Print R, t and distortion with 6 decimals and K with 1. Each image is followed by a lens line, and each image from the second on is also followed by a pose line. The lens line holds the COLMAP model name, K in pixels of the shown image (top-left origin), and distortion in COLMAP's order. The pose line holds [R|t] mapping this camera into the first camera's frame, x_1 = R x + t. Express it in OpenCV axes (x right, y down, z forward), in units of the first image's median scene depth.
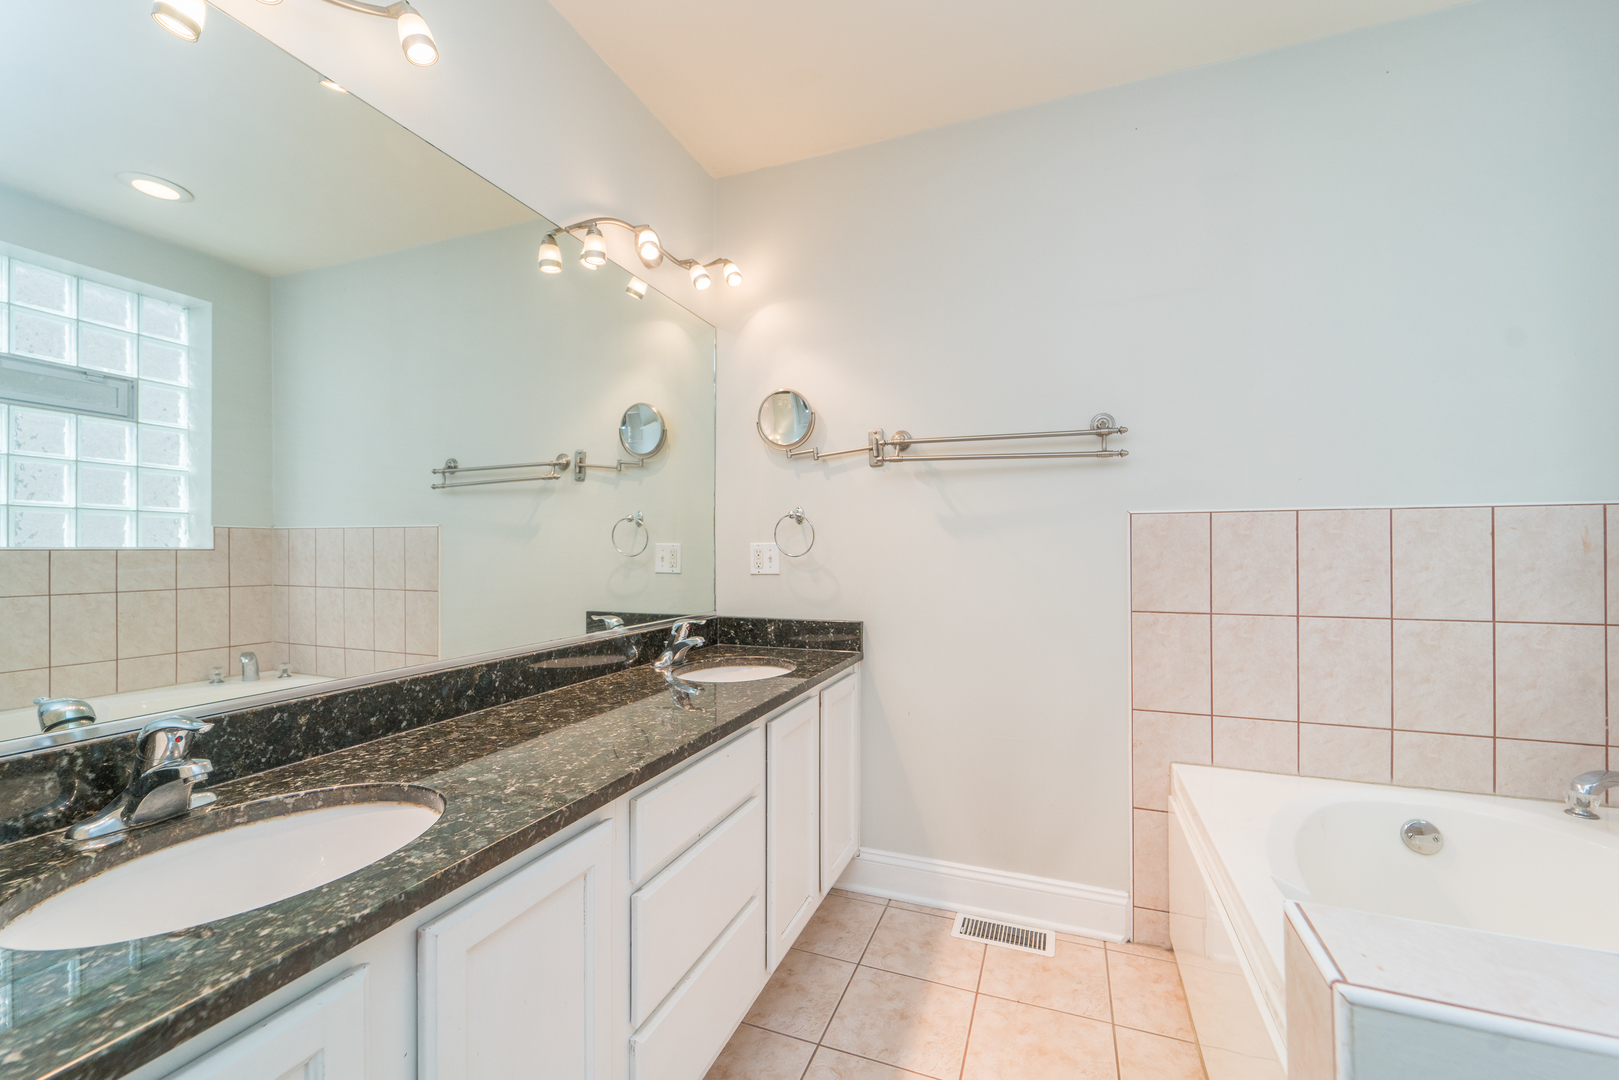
lens RADIAL K [[661.9, 0, 803.5], [0, 661.9, 551.7], [0, 0, 1]] dist [0.001943, 0.000170]
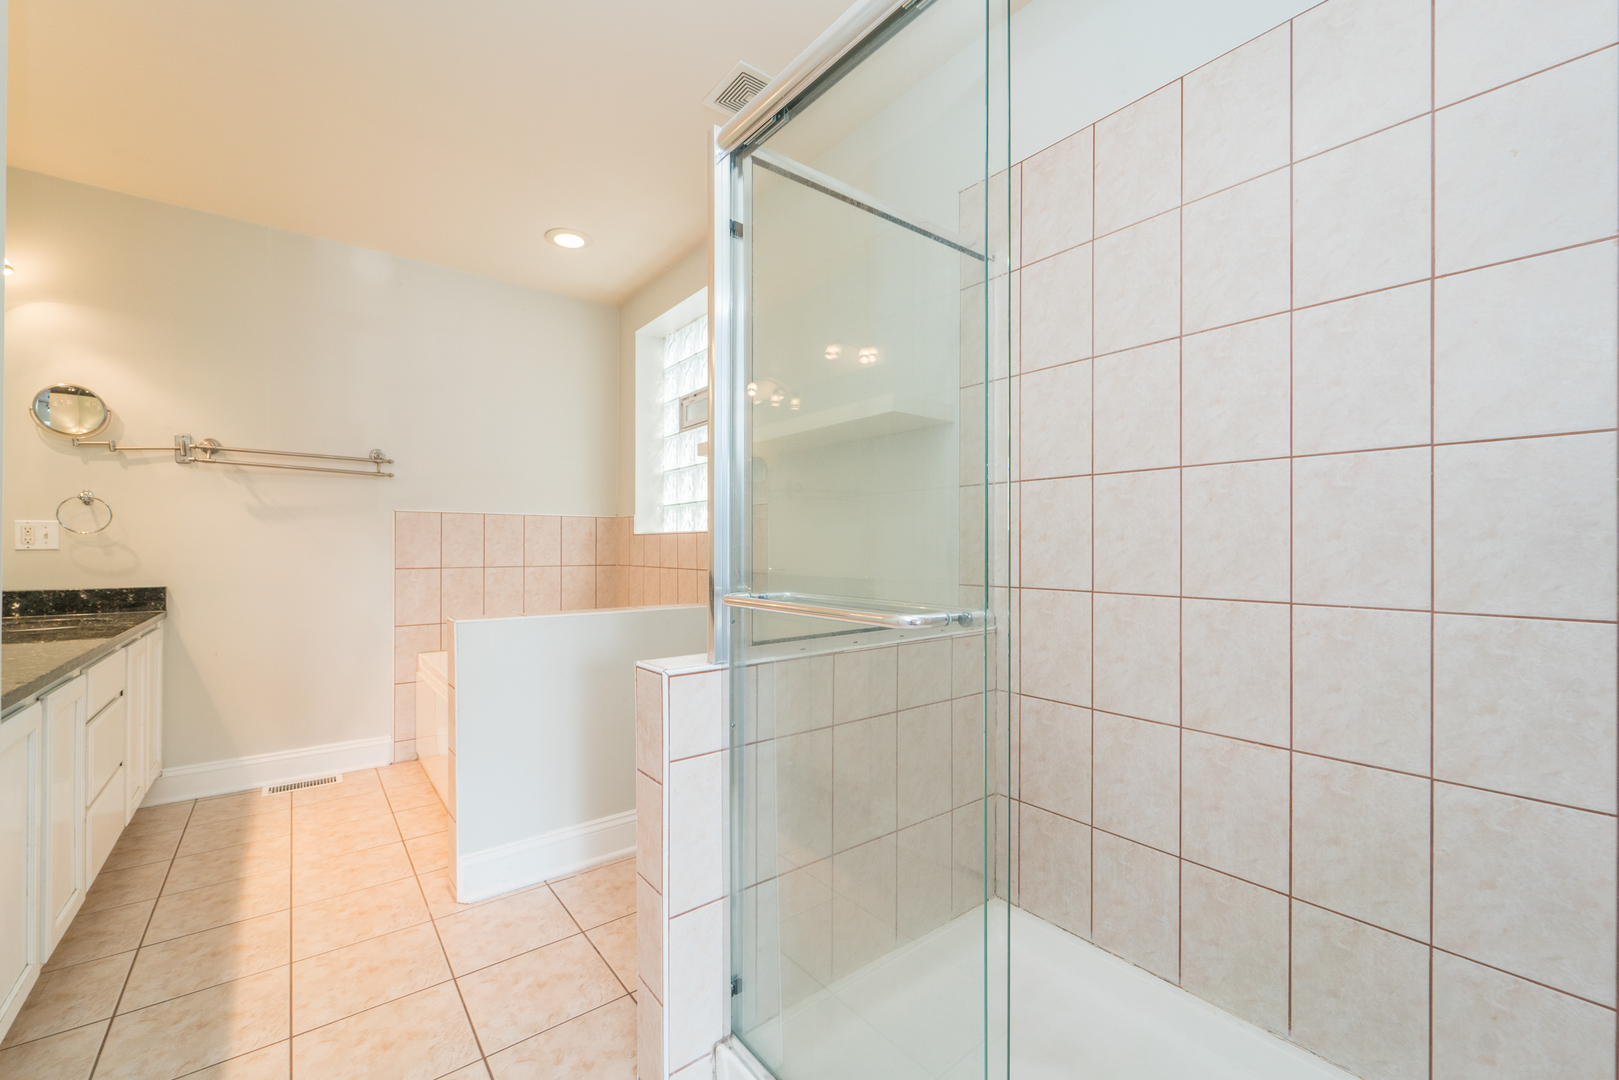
lens RADIAL K [[661.9, 0, 807.1], [0, 661.9, 544.9], [0, 0, 1]] dist [0.001943, 0.000170]
pose [[0.523956, 0.002207, 0.851742, -0.353480], [-0.008928, 0.999956, 0.002902, 0.013225], [-0.851698, -0.009125, 0.523953, -0.701273]]
